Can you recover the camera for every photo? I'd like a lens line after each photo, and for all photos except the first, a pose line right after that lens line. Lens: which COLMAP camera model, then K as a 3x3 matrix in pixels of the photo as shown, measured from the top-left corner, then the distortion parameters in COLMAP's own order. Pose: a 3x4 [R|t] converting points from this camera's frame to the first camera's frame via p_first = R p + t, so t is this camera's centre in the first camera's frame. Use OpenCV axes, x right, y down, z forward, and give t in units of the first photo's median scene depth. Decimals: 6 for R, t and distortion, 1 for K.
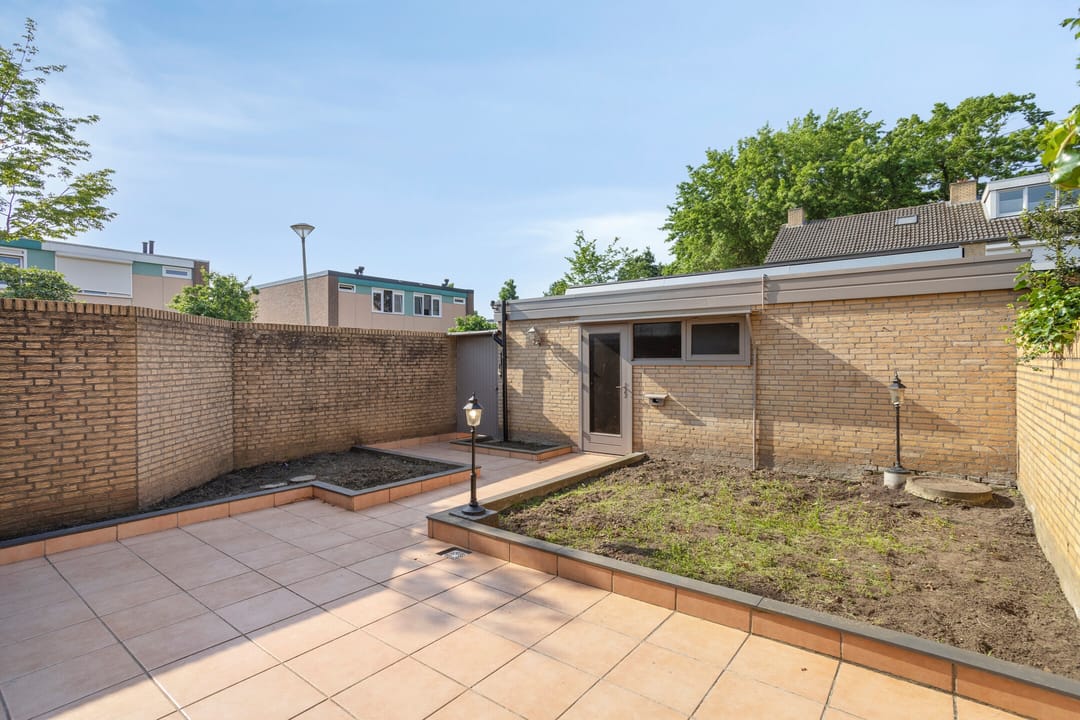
lens RADIAL K [[525.0, 0, 540.0], [0, 525.0, 360.0], [0, 0, 1]] dist [-0.017898, 0.000819]
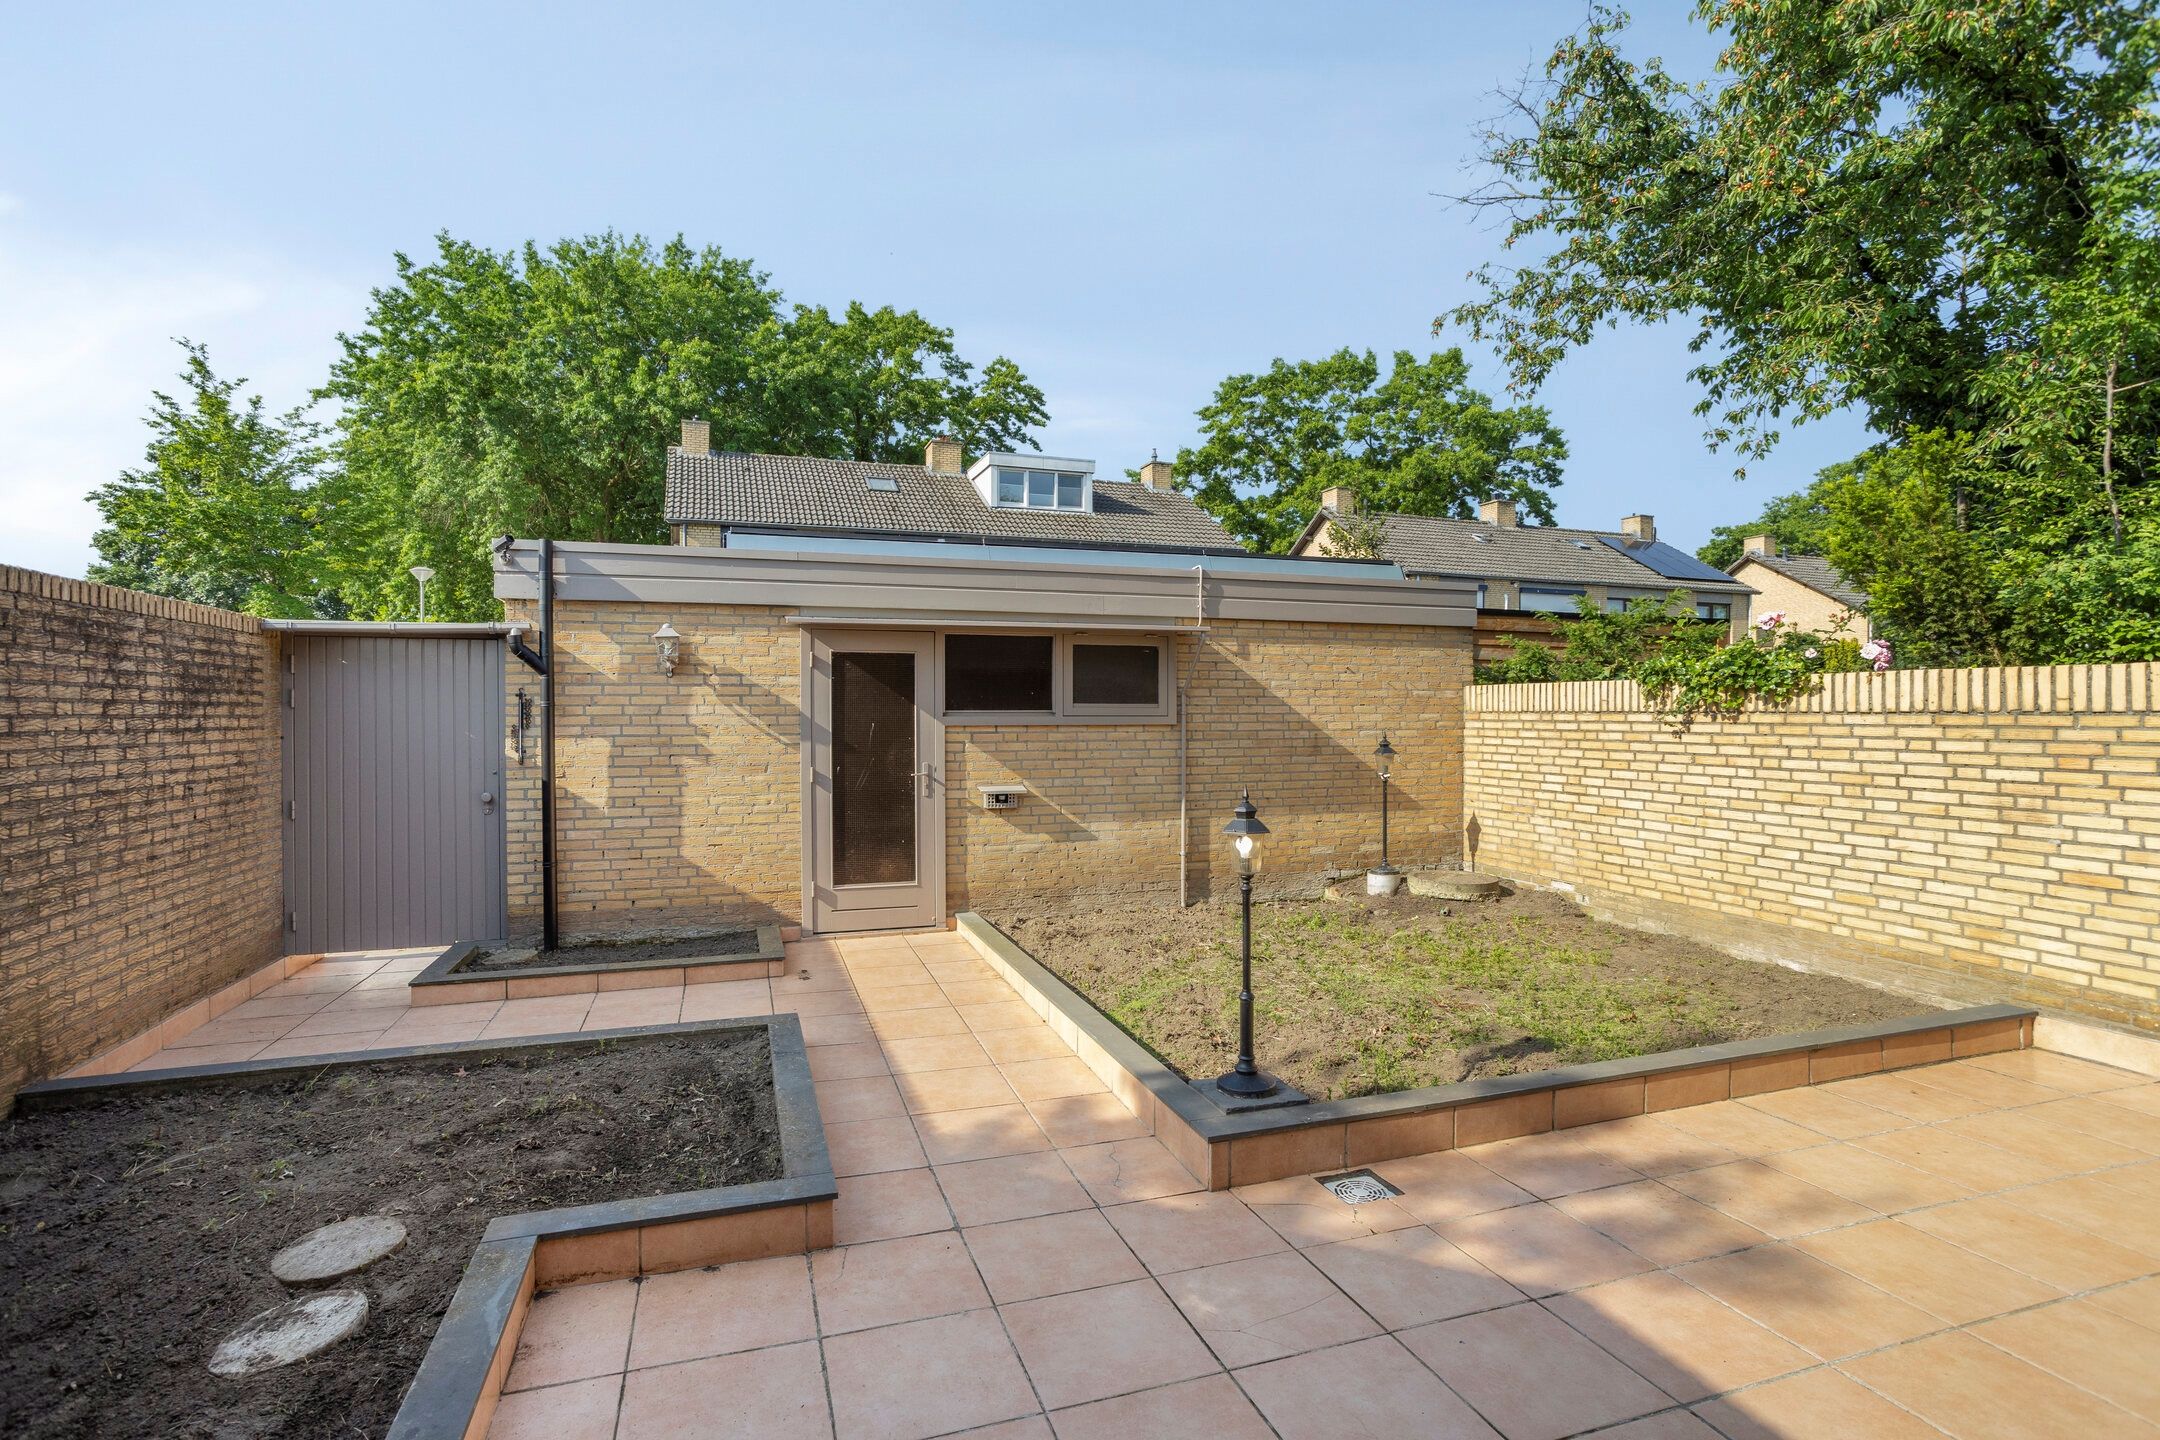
lens RADIAL K [[1050.1, 0, 1080.0], [0, 1050.1, 720.0], [0, 0, 1]] dist [-0.017898, 0.000819]
pose [[0.553814, -0.000915, 0.832640, -0.540538], [0.000397, 1.000000, 0.000835, 0.004851], [-0.832640, -0.000132, 0.553814, 0.410808]]
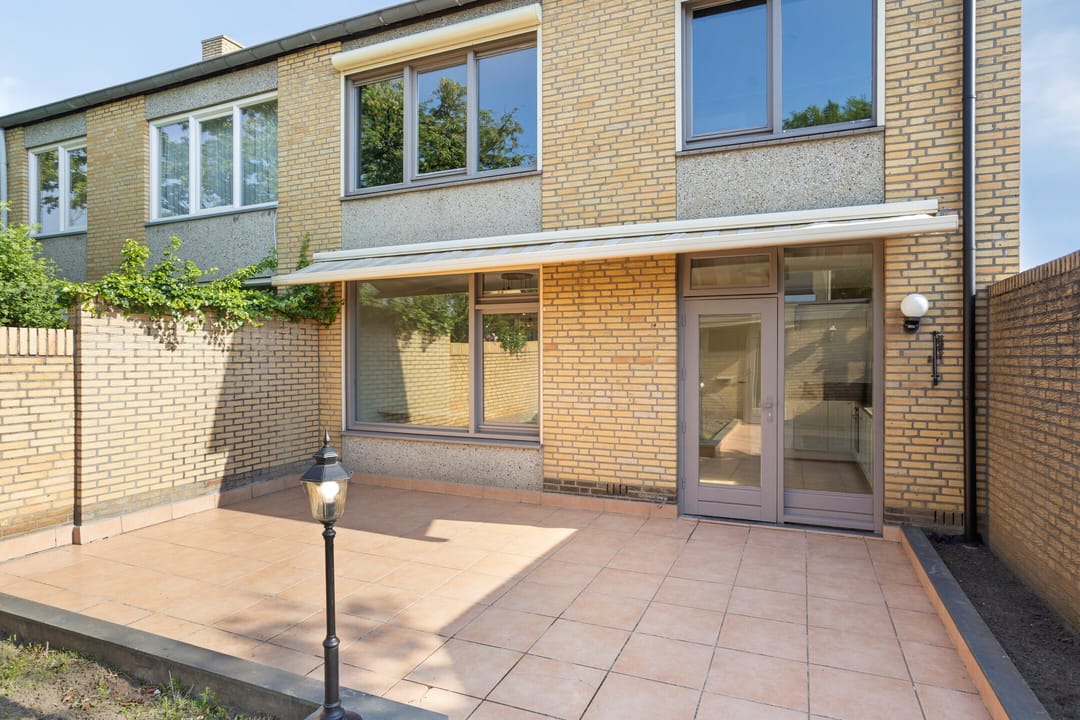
lens RADIAL K [[617.9, 0, 524.0], [0, 617.9, 357.4], [0, 0, 1]] dist [-0.004675, 0.001428]
pose [[-0.971954, 0.005043, -0.235116, -0.094186], [0.003680, 0.999974, 0.006236, 0.001319], [0.235141, 0.005196, -0.971947, 0.928651]]
